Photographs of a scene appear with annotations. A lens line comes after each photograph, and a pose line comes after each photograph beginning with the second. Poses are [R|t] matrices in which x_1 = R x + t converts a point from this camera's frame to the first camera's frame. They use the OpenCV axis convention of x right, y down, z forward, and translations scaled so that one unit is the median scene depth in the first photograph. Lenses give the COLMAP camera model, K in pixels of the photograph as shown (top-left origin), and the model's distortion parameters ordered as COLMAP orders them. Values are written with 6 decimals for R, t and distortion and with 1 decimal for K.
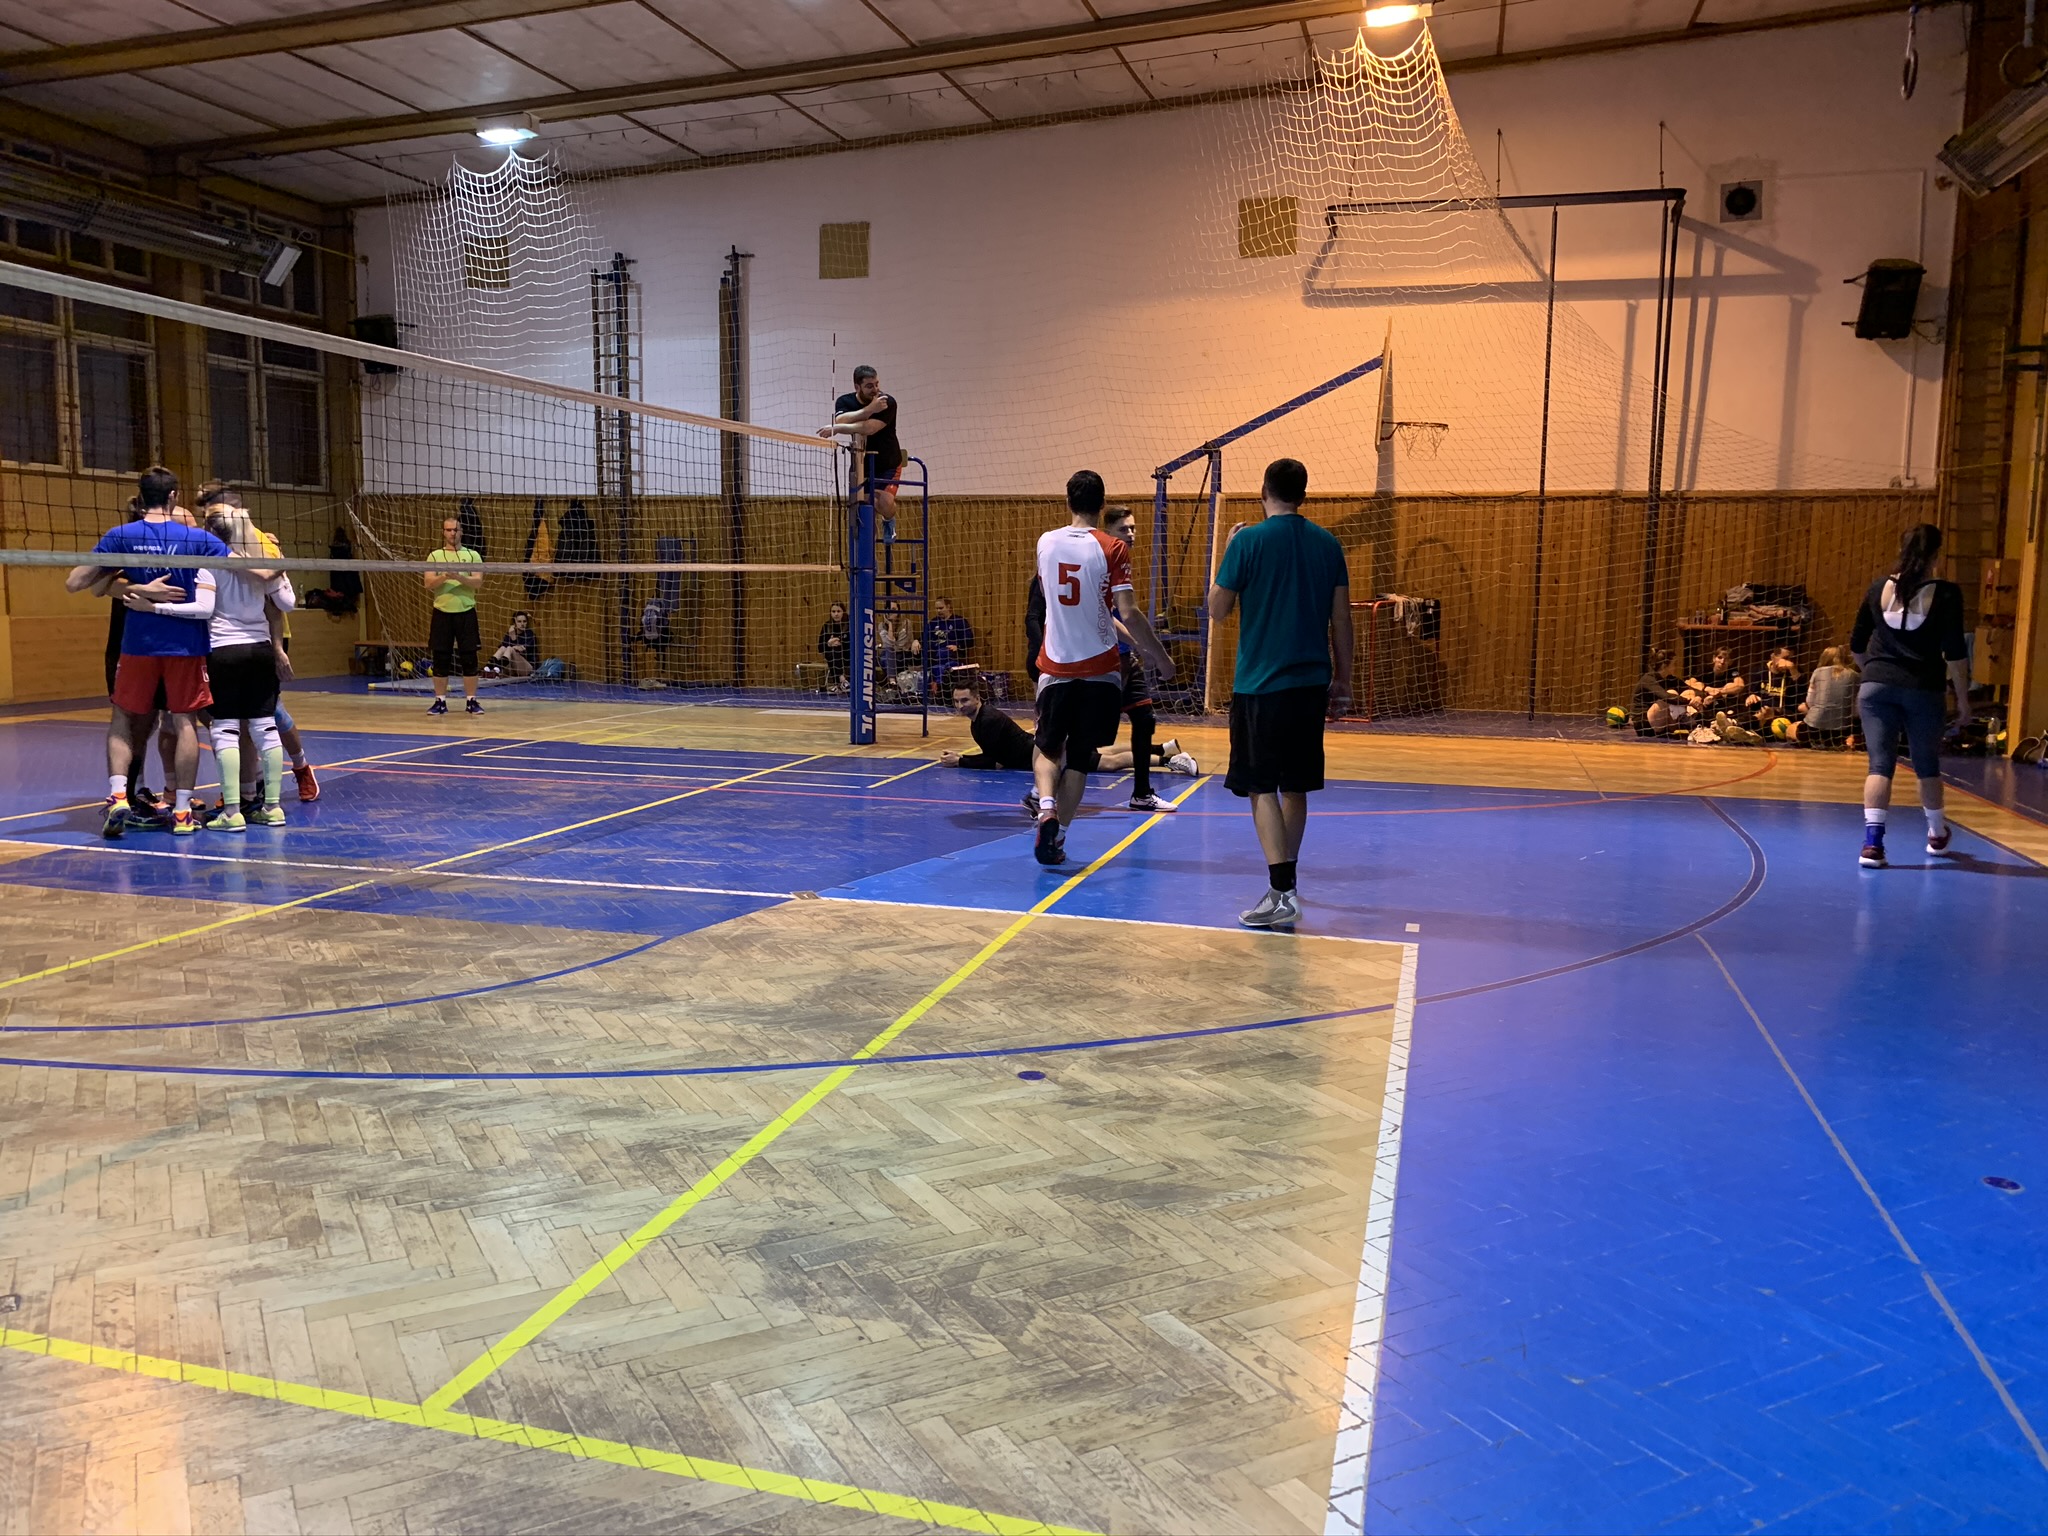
lens RADIAL K [[1576.4, 0, 1022.2], [0, 1576.4, 768.6], [0, 0, 1]] dist [0.001251, 0.000703]
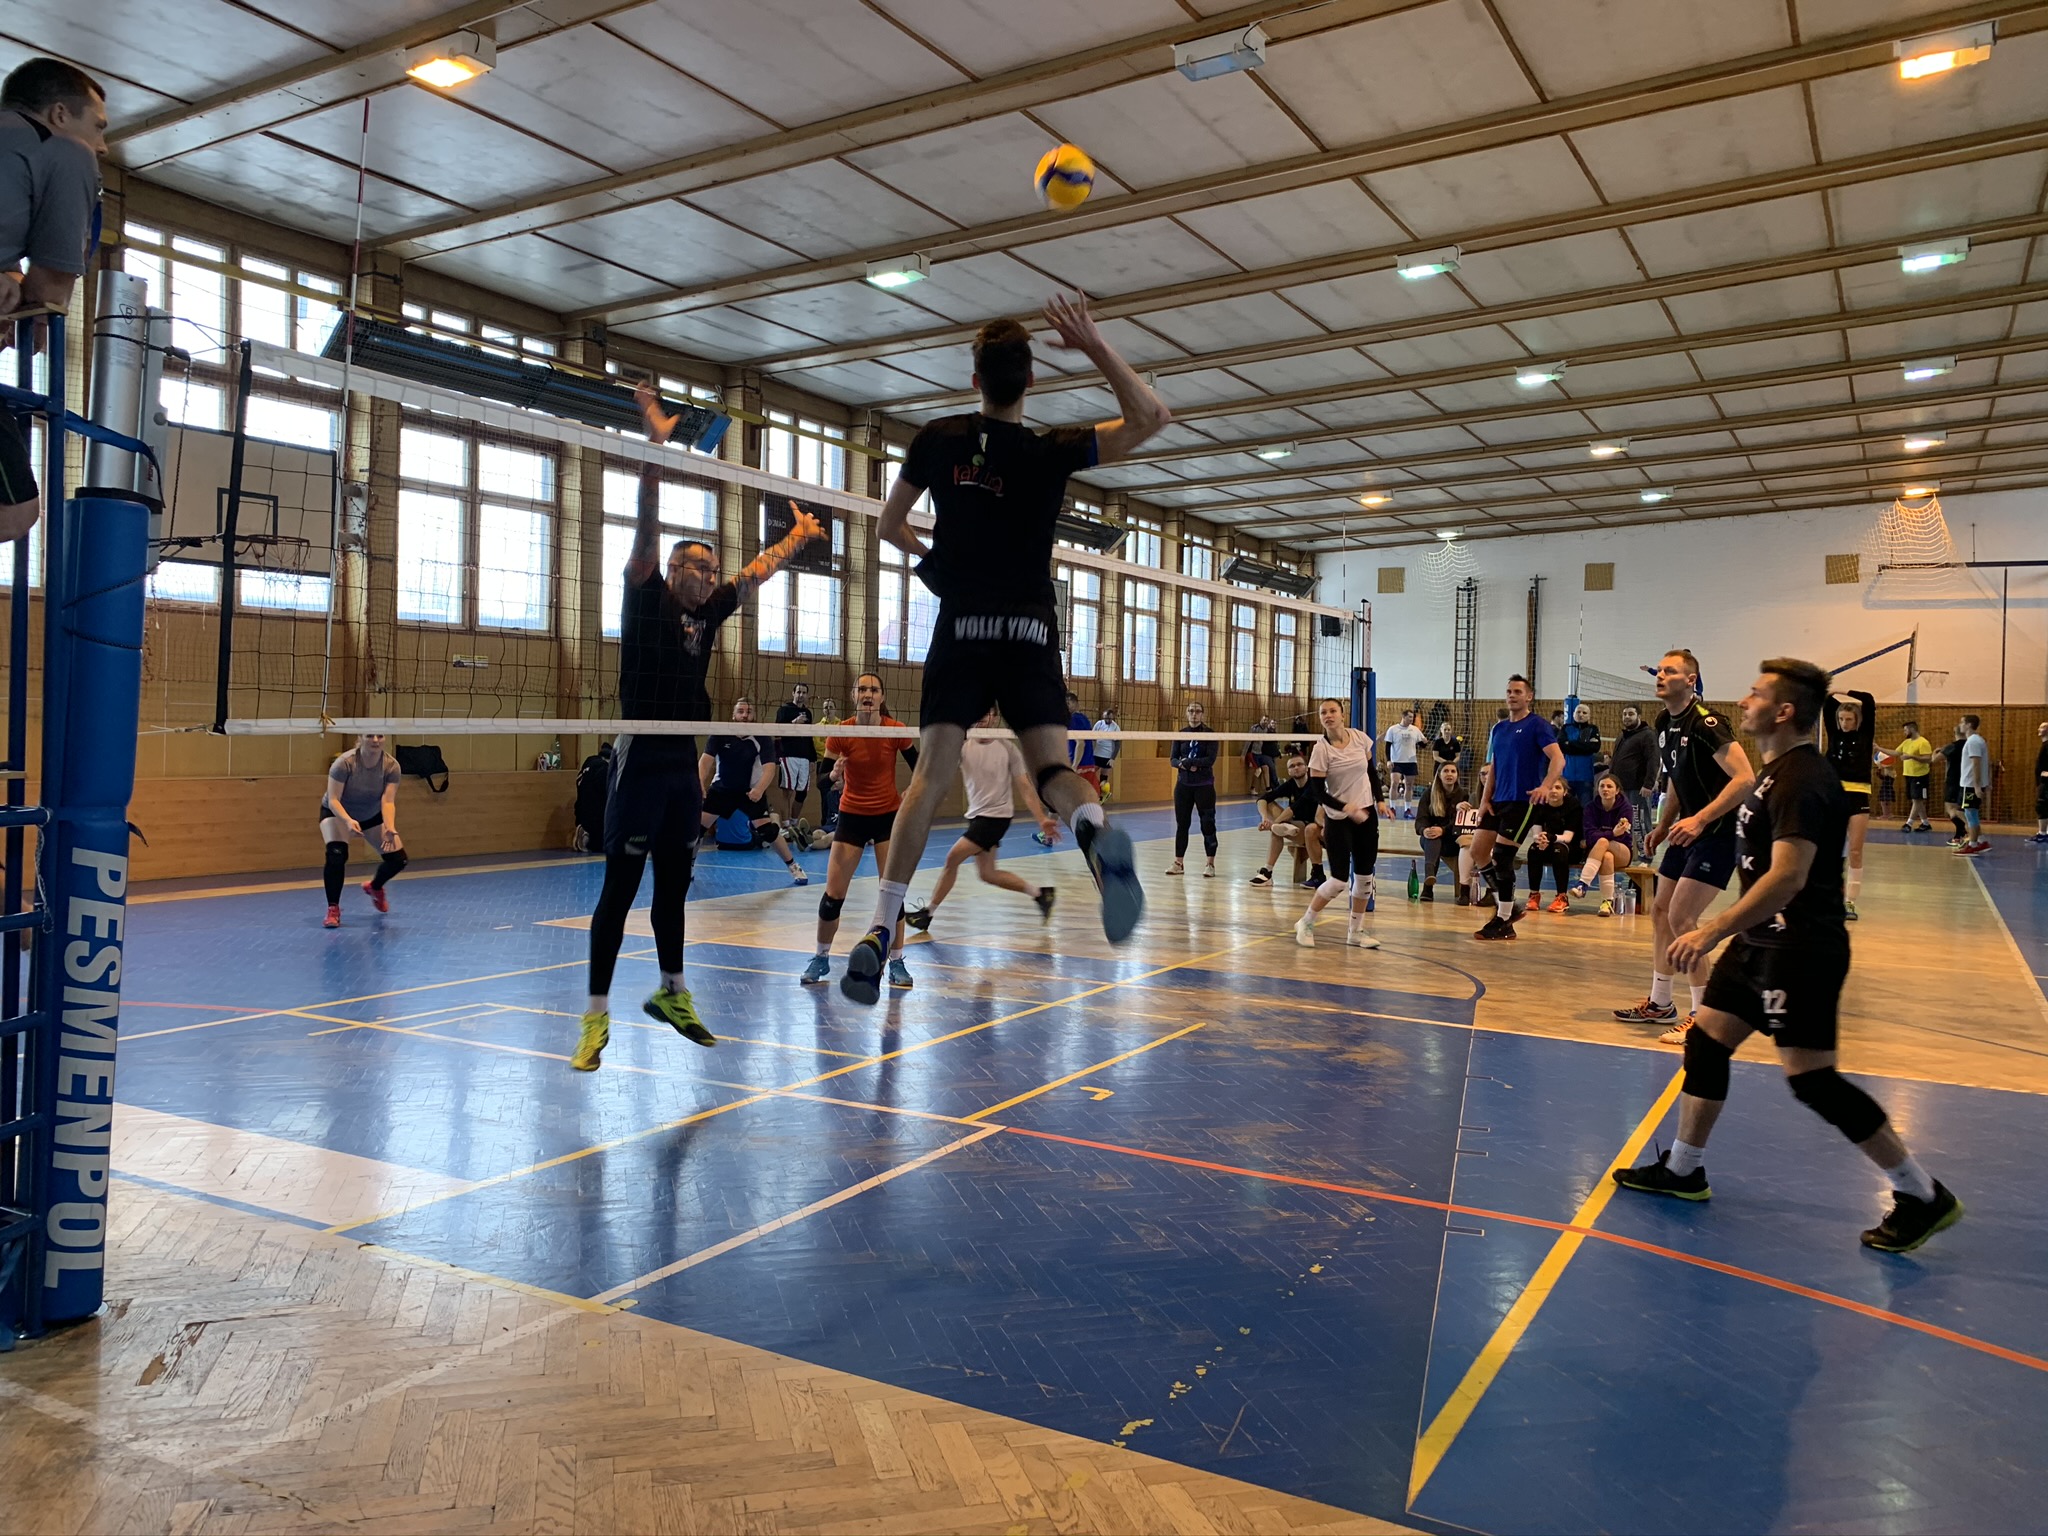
lens RADIAL K [[1565.1, 0, 1025.8], [0, 1565.1, 759.5], [0, 0, 1]] dist [0.002424, -0.000426]
pose [[0.954488, 0.016598, -0.297787, -0.240566], [-0.050127, 0.993175, -0.105312, 0.154535], [0.294007, 0.115446, 0.948806, -1.174070]]
